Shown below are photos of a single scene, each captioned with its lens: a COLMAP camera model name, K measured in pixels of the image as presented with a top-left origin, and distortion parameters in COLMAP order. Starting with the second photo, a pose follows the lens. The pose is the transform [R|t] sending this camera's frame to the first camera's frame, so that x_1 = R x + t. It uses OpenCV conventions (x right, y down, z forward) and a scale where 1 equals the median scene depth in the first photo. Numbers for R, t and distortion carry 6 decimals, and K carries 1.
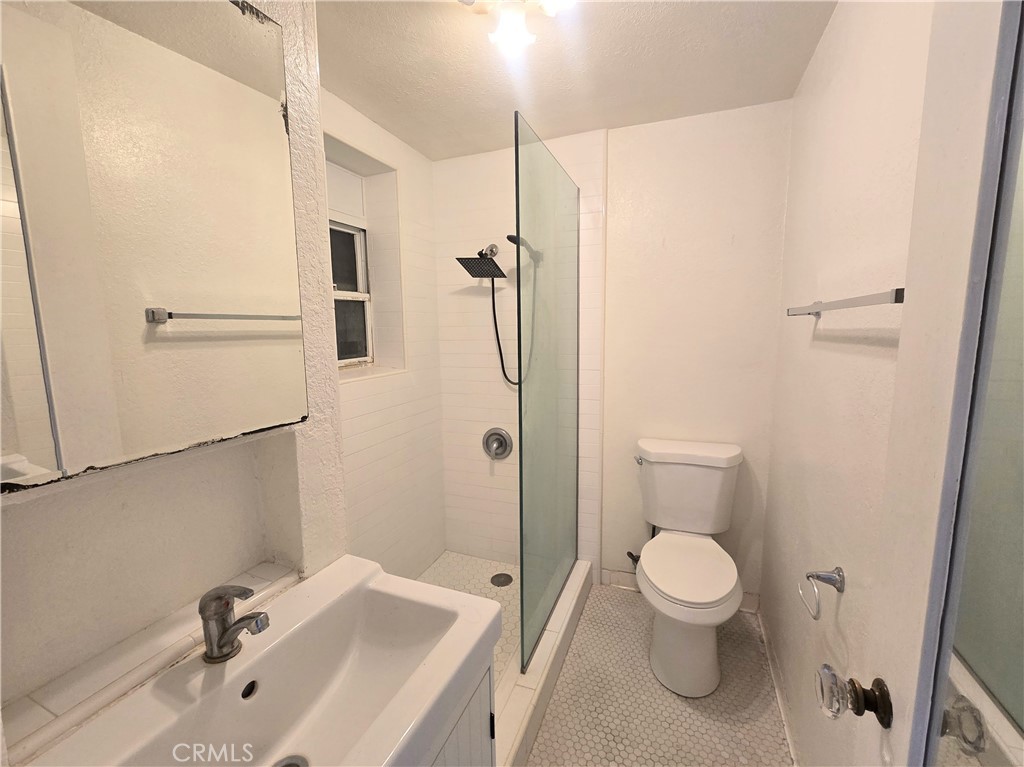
lens RADIAL K [[418.5, 0, 510.1], [0, 418.5, 384.5], [0, 0, 1]] dist [-0.004717, 0.000584]
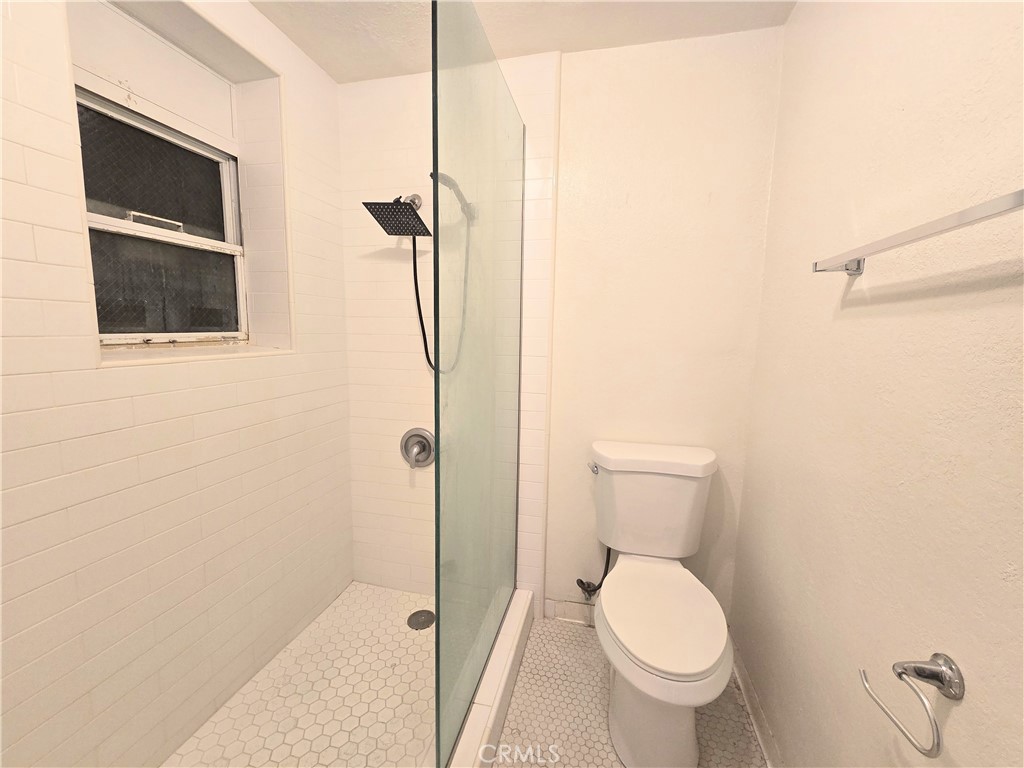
lens RADIAL K [[418.5, 0, 510.1], [0, 418.5, 385.0], [0, 0, 1]] dist [-0.004717, 0.000584]
pose [[0.988978, 0.012920, 0.147495, 0.025799], [-0.013293, 0.999910, 0.001549, 0.020699], [-0.147461, -0.003492, 0.989062, 0.212317]]
